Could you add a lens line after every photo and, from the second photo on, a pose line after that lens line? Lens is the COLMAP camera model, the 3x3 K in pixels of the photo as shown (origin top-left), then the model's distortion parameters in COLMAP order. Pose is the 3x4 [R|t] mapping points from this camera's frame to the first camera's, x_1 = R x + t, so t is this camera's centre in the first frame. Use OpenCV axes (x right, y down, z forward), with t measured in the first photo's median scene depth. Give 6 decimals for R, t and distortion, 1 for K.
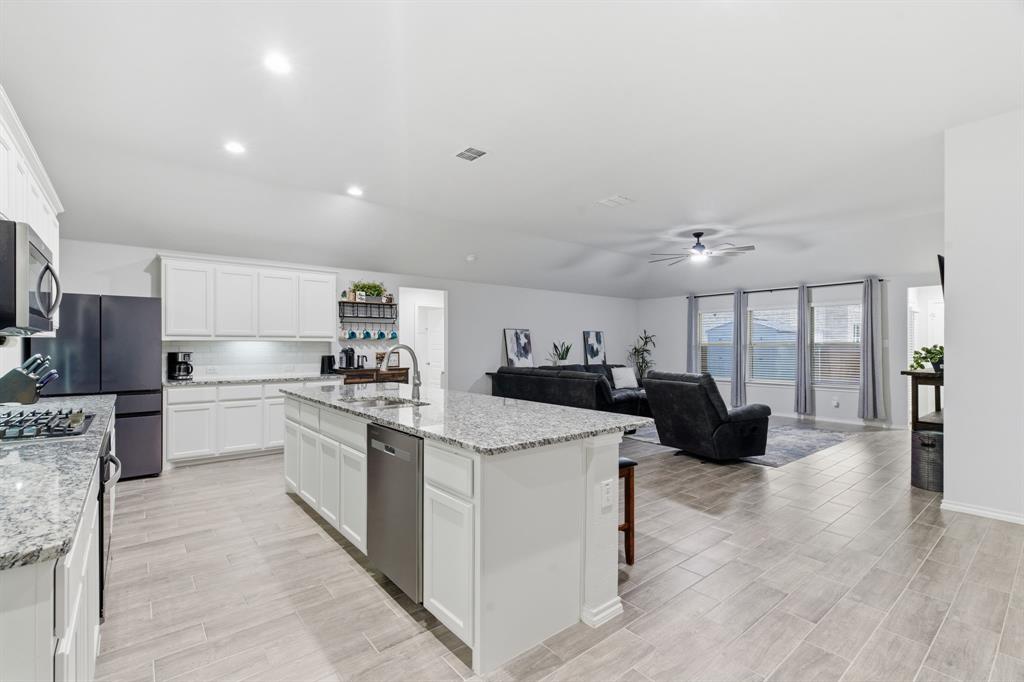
lens RADIAL K [[456.6, 0, 507.5], [0, 456.6, 342.5], [0, 0, 1]] dist [0.000199, -0.000193]
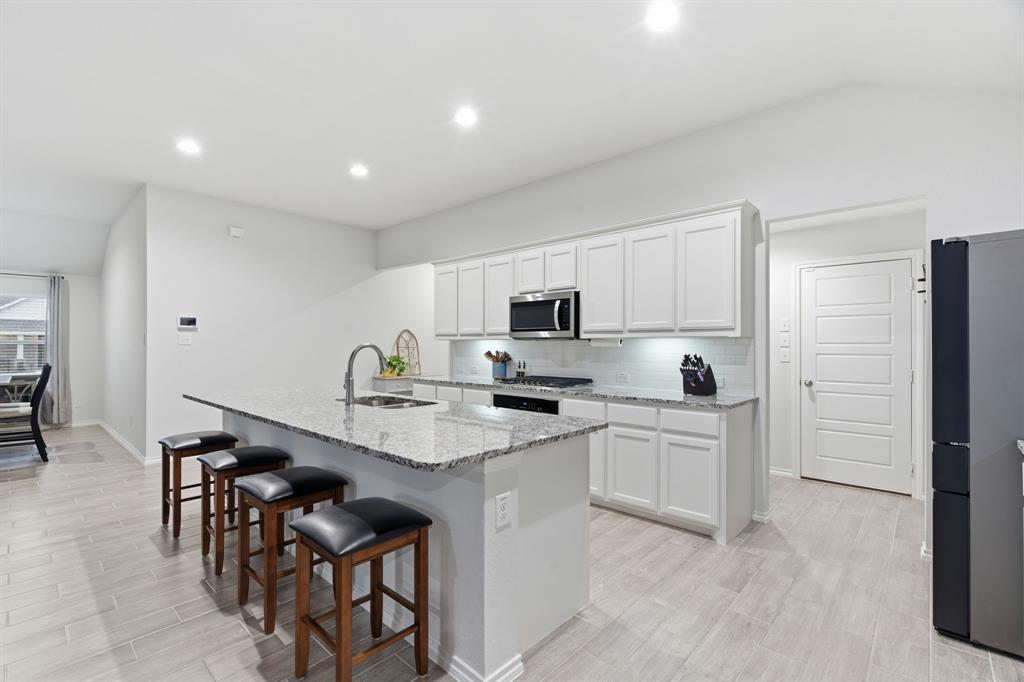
lens RADIAL K [[456.6, 0, 507.5], [0, 456.6, 342.5], [0, 0, 1]] dist [0.000199, -0.000193]
pose [[-0.991311, -0.005419, -0.131430, -0.184507], [-0.003650, 0.999900, -0.013696, 0.007509], [0.131491, -0.013097, -0.991231, 0.922926]]
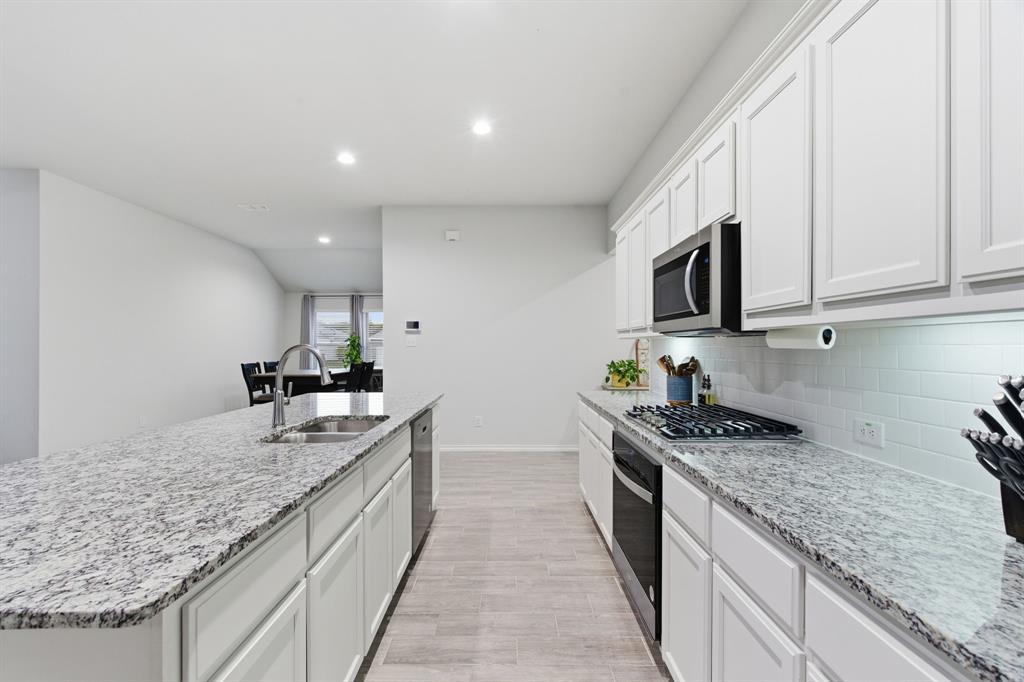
lens RADIAL K [[461.8, 0, 512.0], [0, 461.8, 341.0], [0, 0, 1]] dist [0.000108, -0.000014]
pose [[-0.775027, 0.004301, 0.631914, -0.425514], [-0.006991, 0.999857, -0.015379, 0.004784], [-0.631890, -0.016337, -0.774886, 0.629179]]
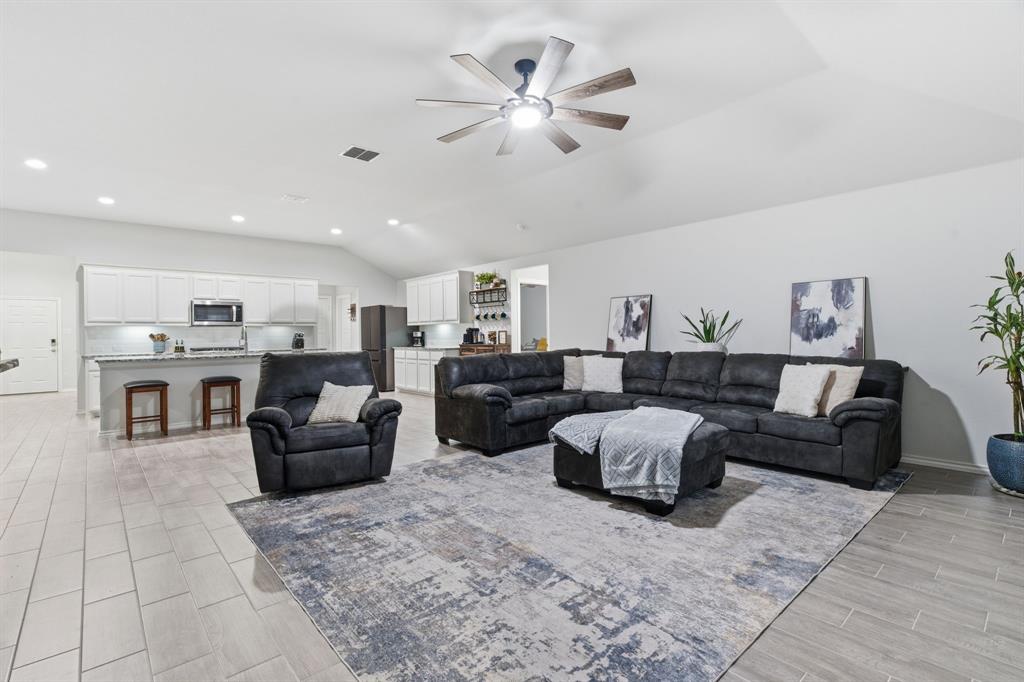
lens RADIAL K [[477.8, 0, 514.0], [0, 477.8, 330.6], [0, 0, 1]] dist [0.001666, 0.000185]
pose [[0.033877, -0.008904, -0.999386, 0.929626], [0.020908, 0.999748, -0.008199, 0.031403], [0.999207, -0.020618, 0.034054, 1.010046]]
